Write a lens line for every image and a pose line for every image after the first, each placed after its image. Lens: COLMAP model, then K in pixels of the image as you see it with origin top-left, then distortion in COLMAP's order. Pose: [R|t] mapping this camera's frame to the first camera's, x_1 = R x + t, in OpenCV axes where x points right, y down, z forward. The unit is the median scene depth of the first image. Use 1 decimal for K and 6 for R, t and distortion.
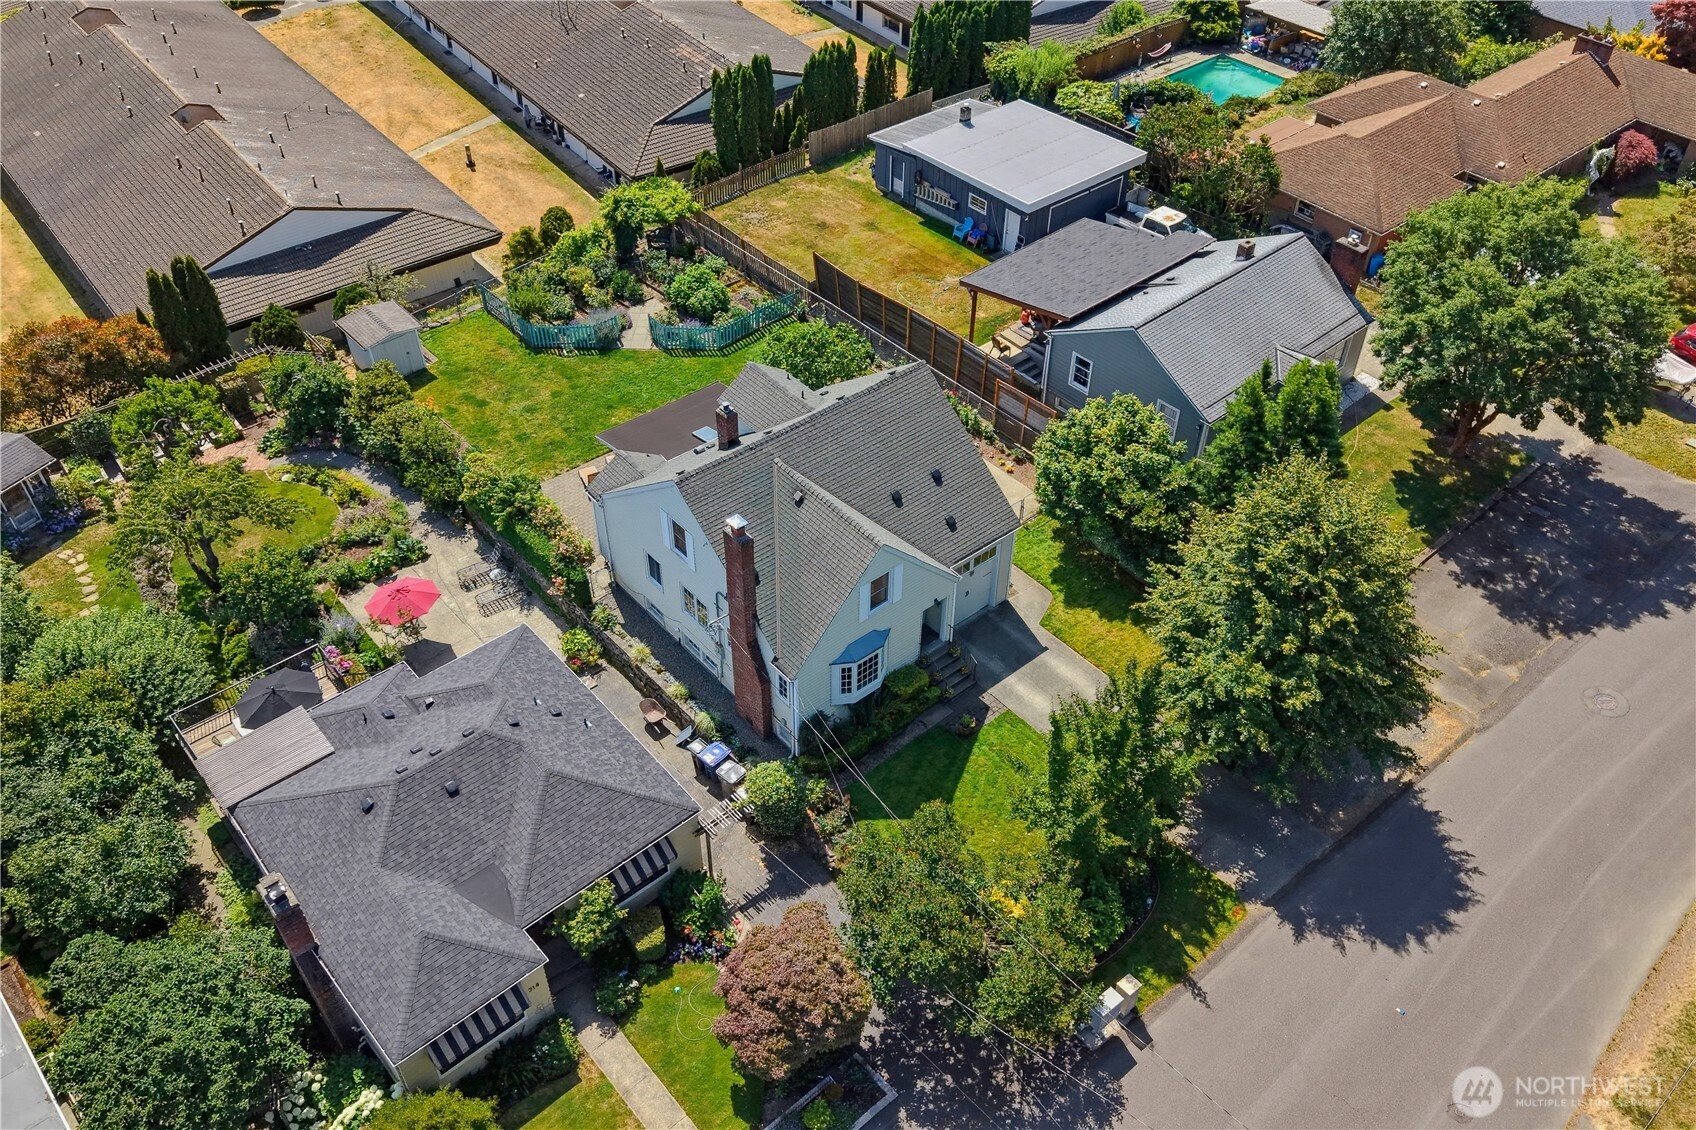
lens RADIAL K [[1240.3, 0, 848.0], [0, 1240.3, 565.0], [0, 0, 1]] dist [0.164665, -0.263569]
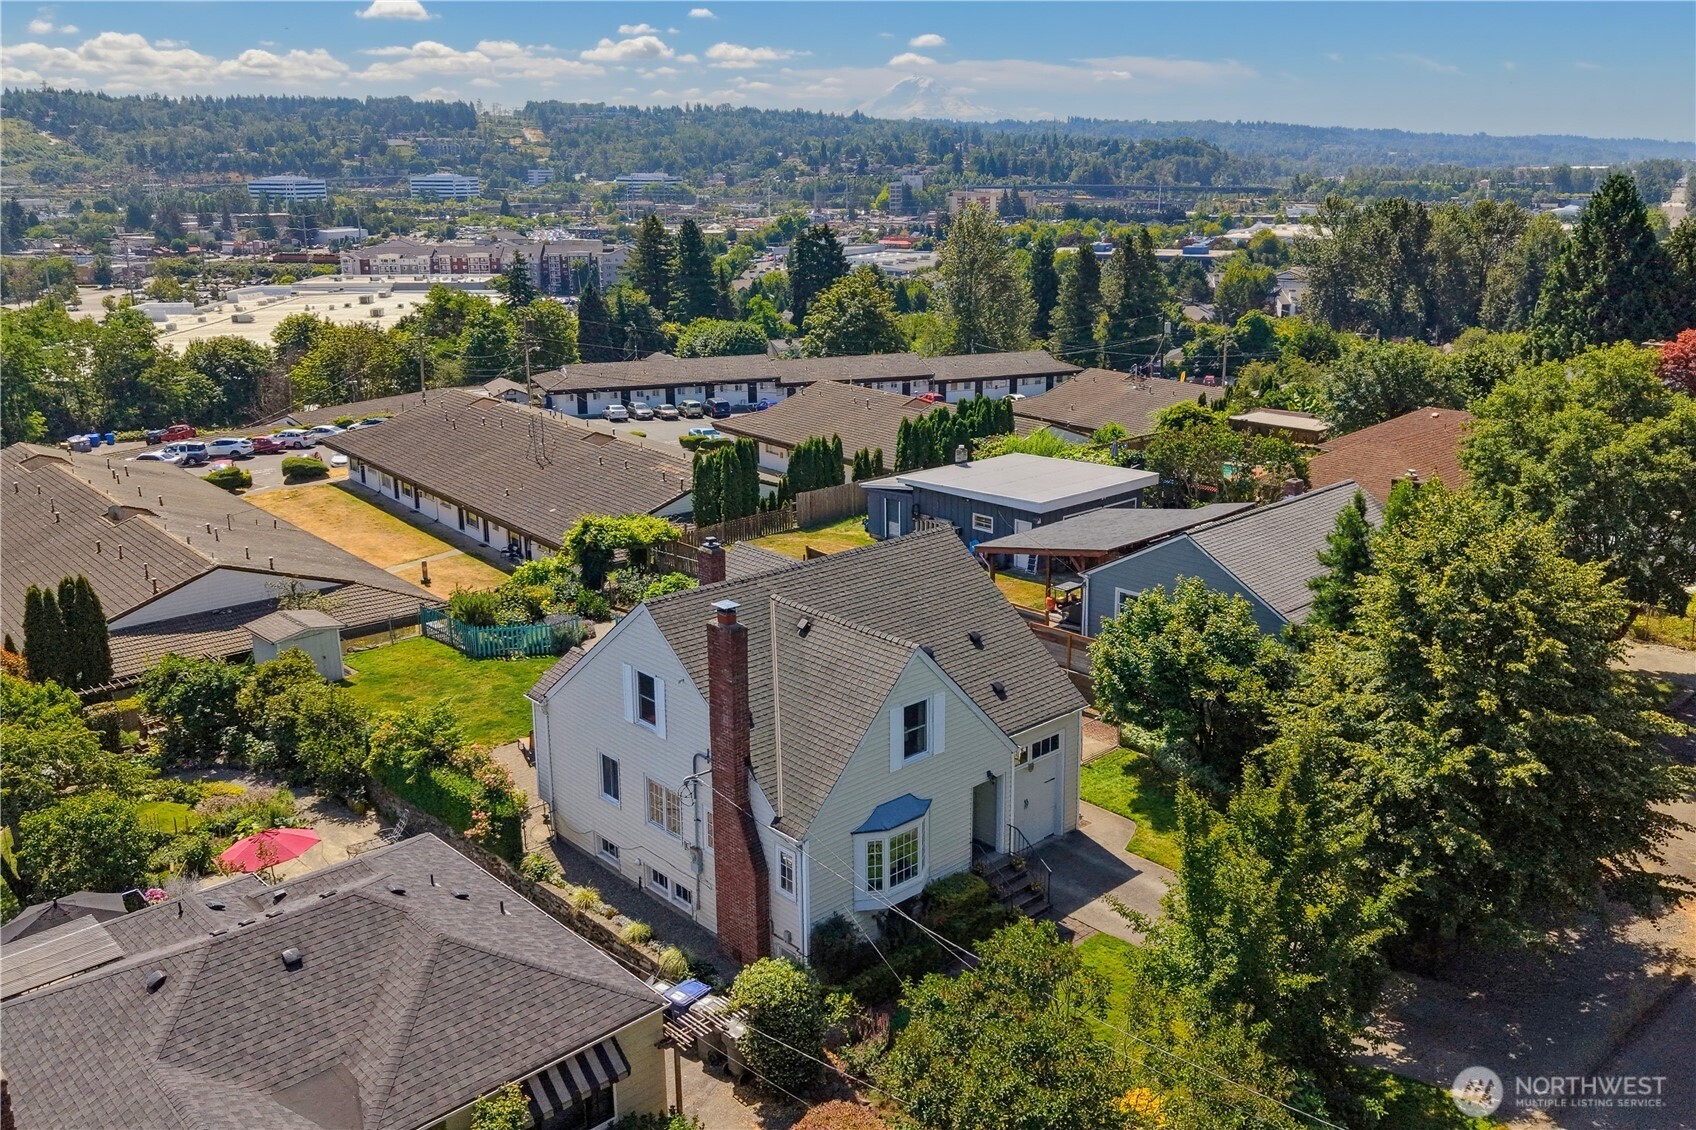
lens RADIAL K [[1347.9, 0, 872.3], [0, 1347.9, 567.0], [0, 0, 1]] dist [0.050121, -0.007514]
pose [[0.998898, -0.025667, 0.039288, -0.027463], [0.040258, 0.898891, -0.436320, 0.263060], [-0.024117, 0.437421, 0.898934, 0.215821]]
